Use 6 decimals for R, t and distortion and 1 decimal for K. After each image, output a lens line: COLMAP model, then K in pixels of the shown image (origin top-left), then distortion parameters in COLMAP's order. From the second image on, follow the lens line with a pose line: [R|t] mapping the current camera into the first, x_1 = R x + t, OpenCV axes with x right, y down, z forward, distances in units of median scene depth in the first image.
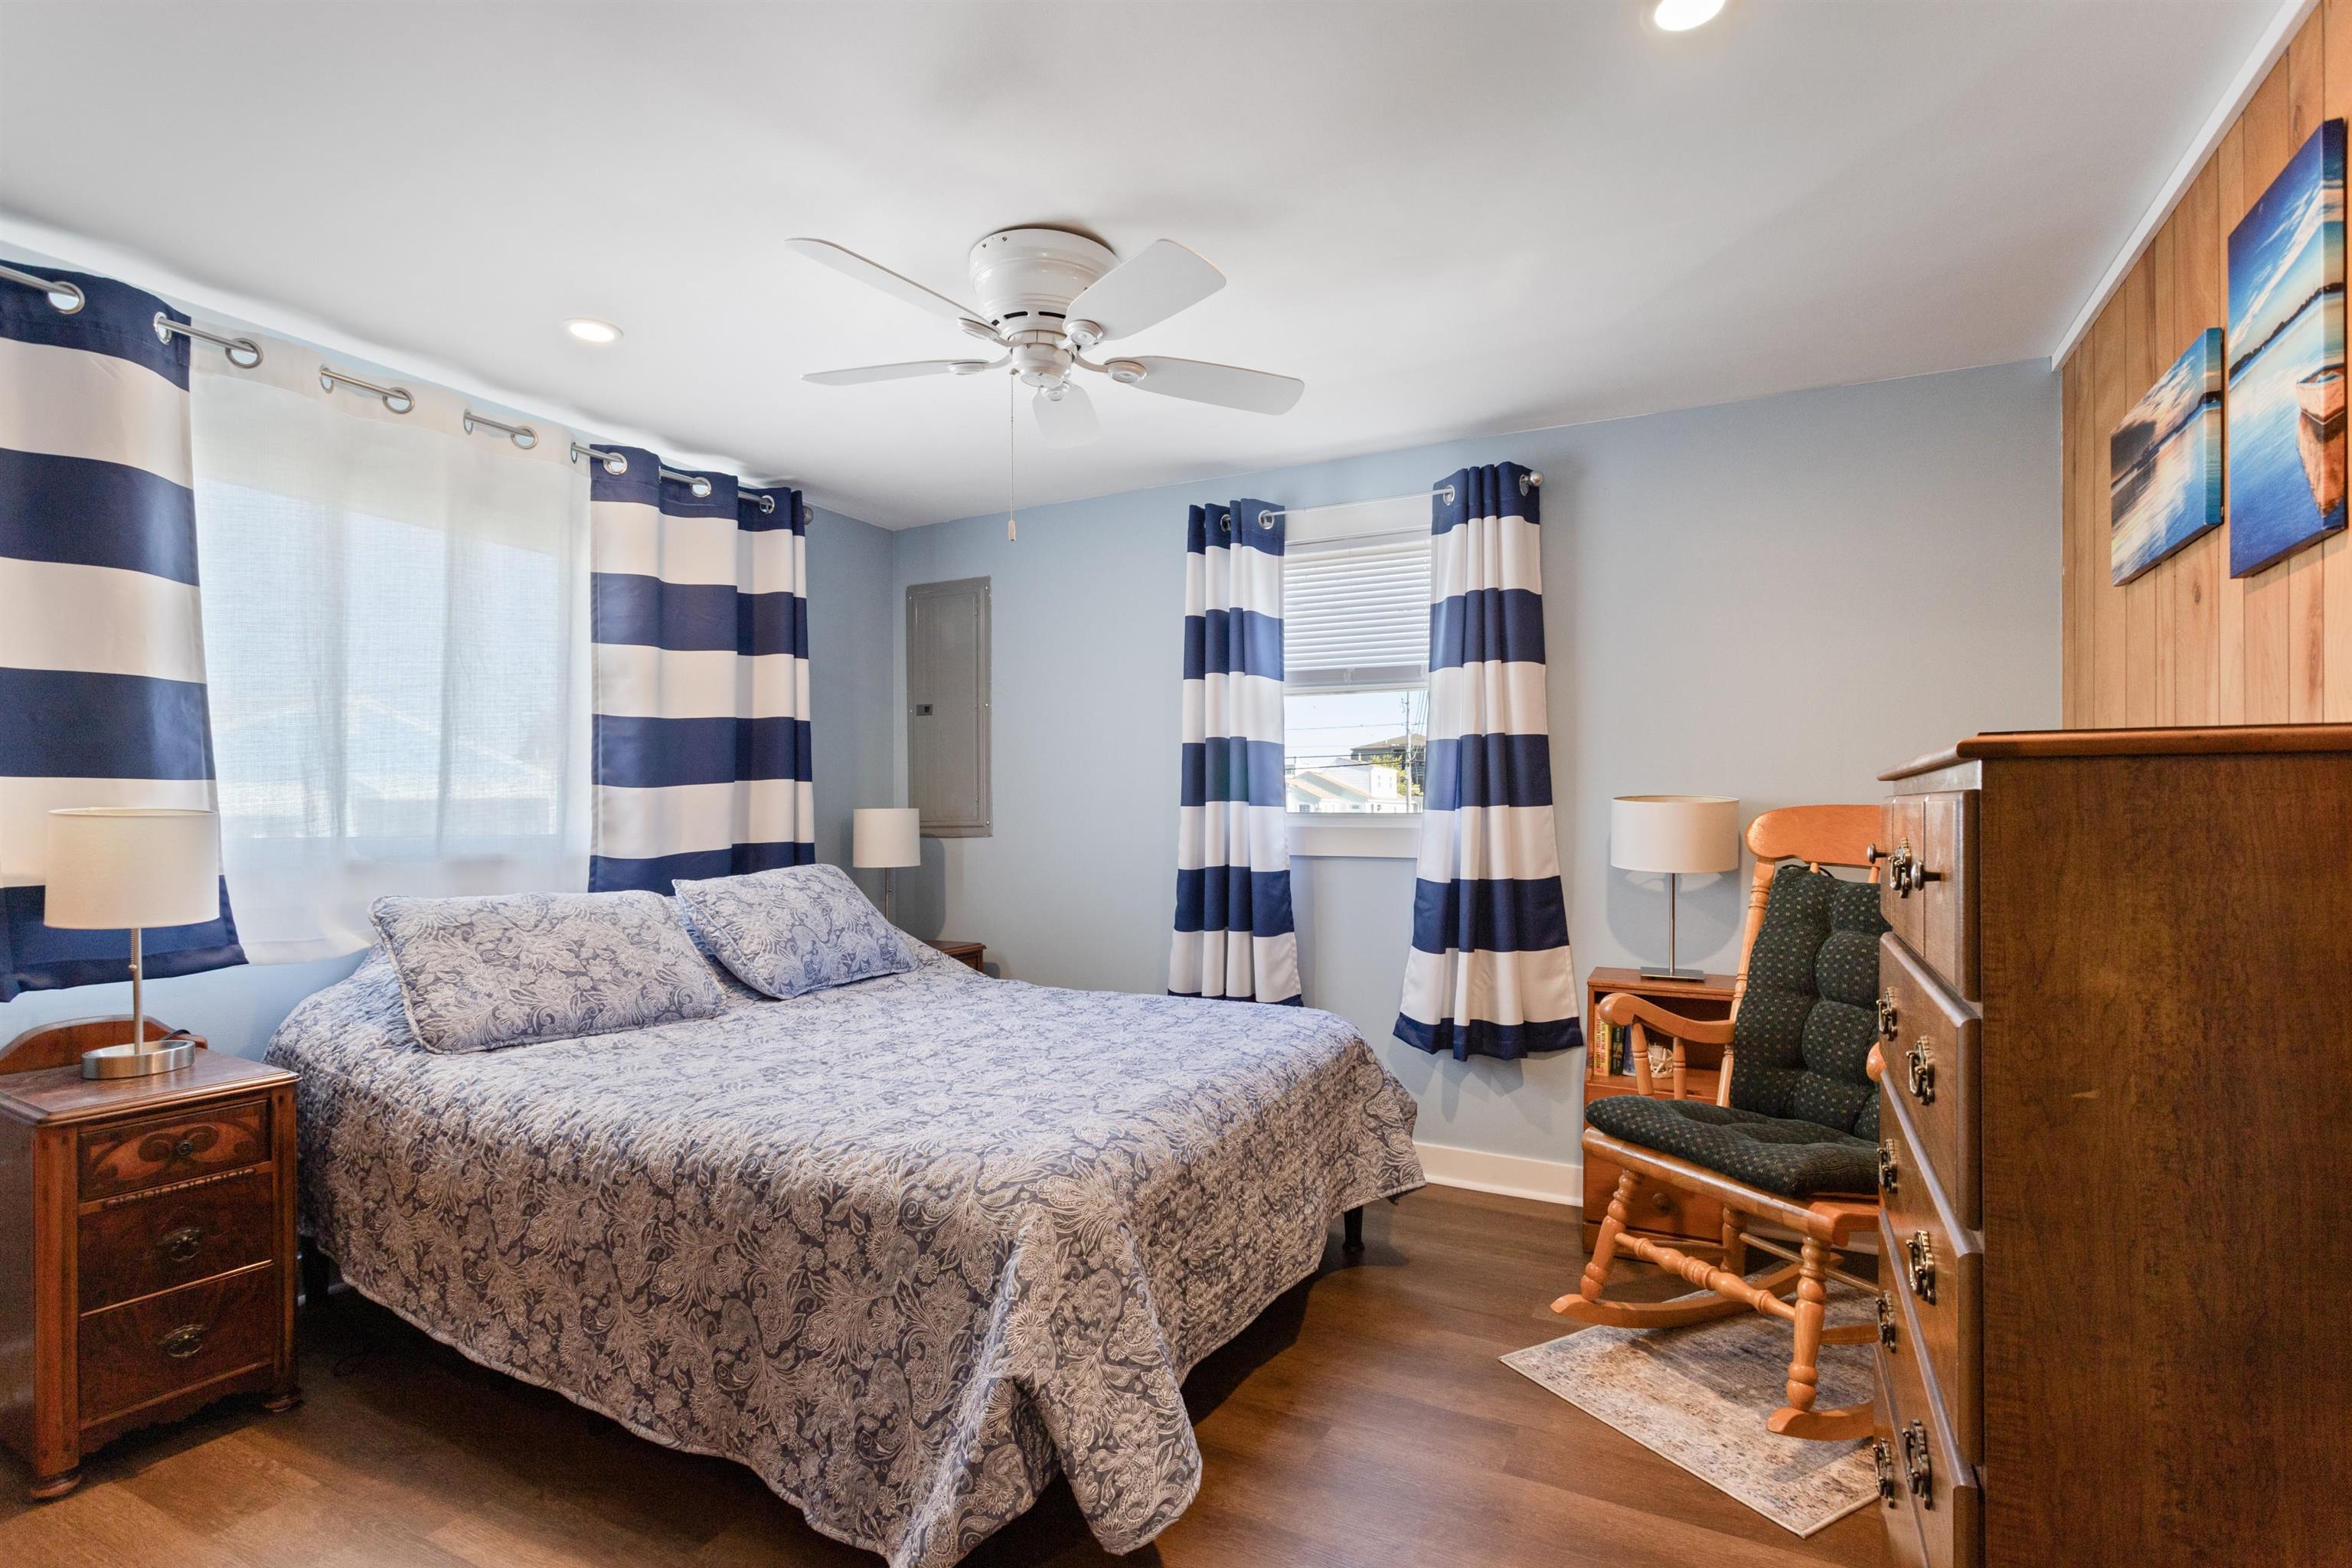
lens RADIAL K [[1121.5, 0, 1178.9], [0, 1121.5, 797.2], [0, 0, 1]] dist [0.003510, 0.000972]
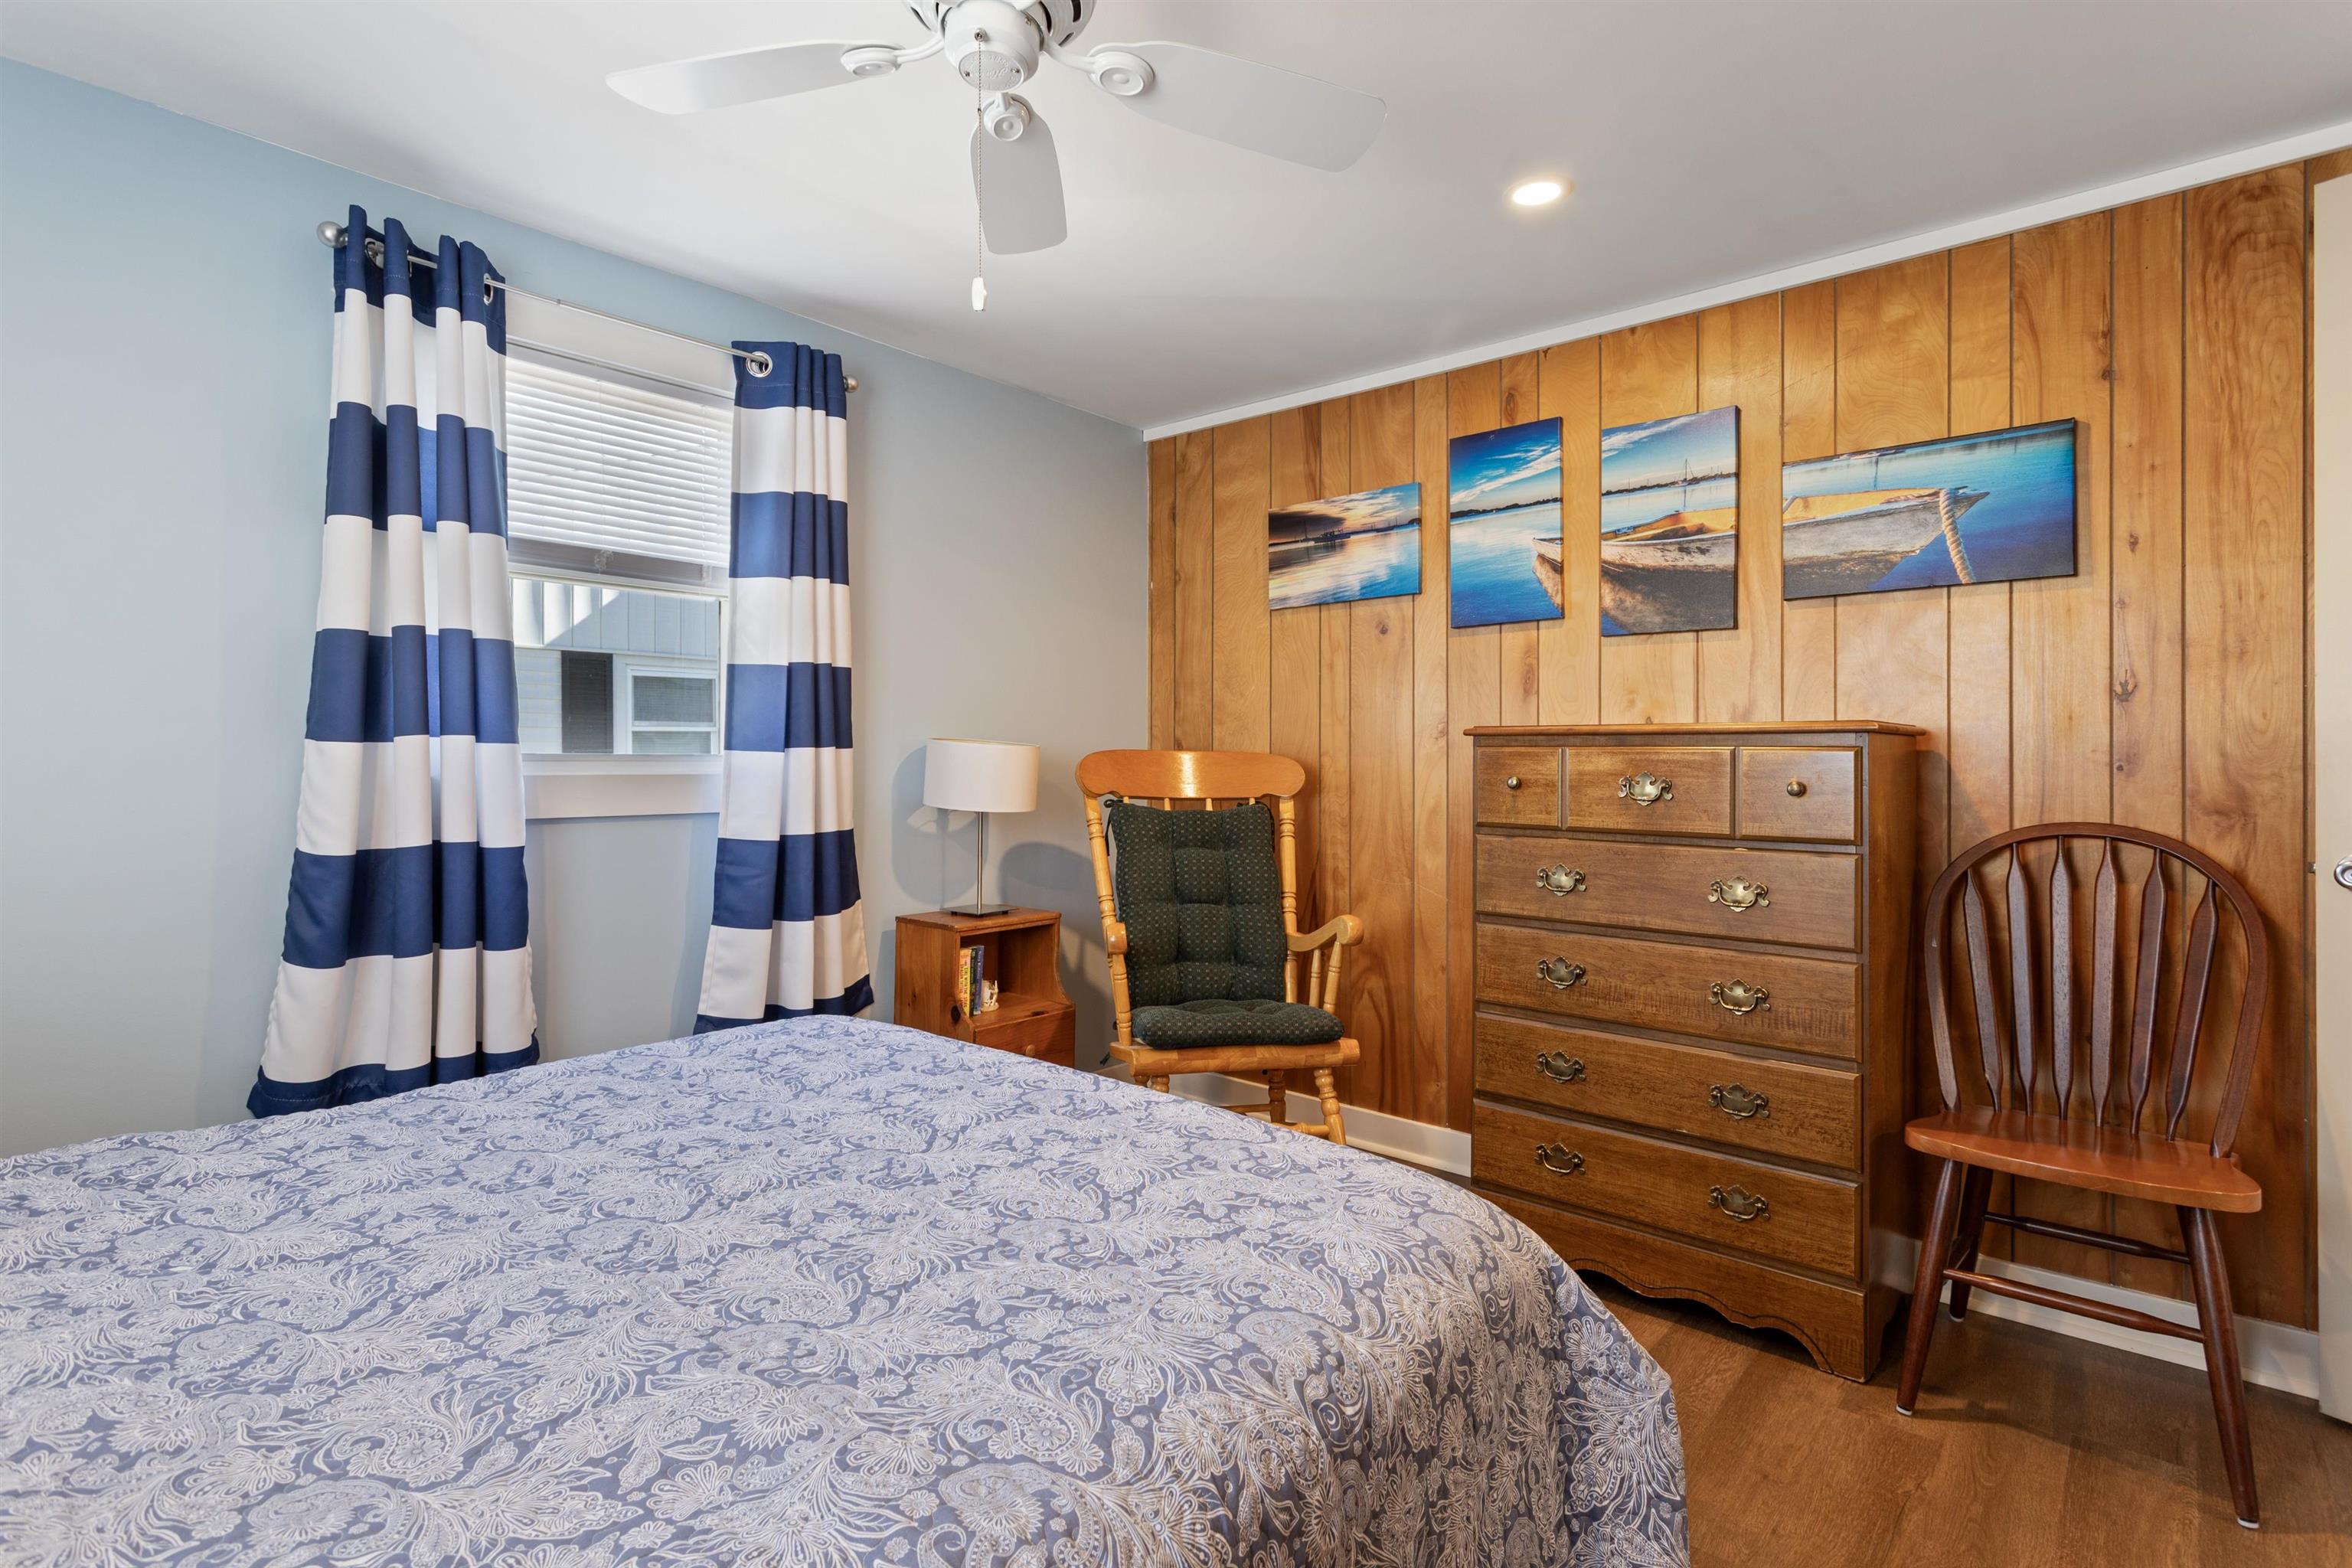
lens RADIAL K [[1145.8, 0, 1178.4], [0, 1145.8, 748.1], [0, 0, 1]] dist [0.001532, 0.000253]
pose [[0.230740, 0.007652, 0.972985, -0.507794], [-0.015844, 0.999866, -0.004106, 0.008081], [-0.972887, -0.014468, 0.230830, 0.521974]]
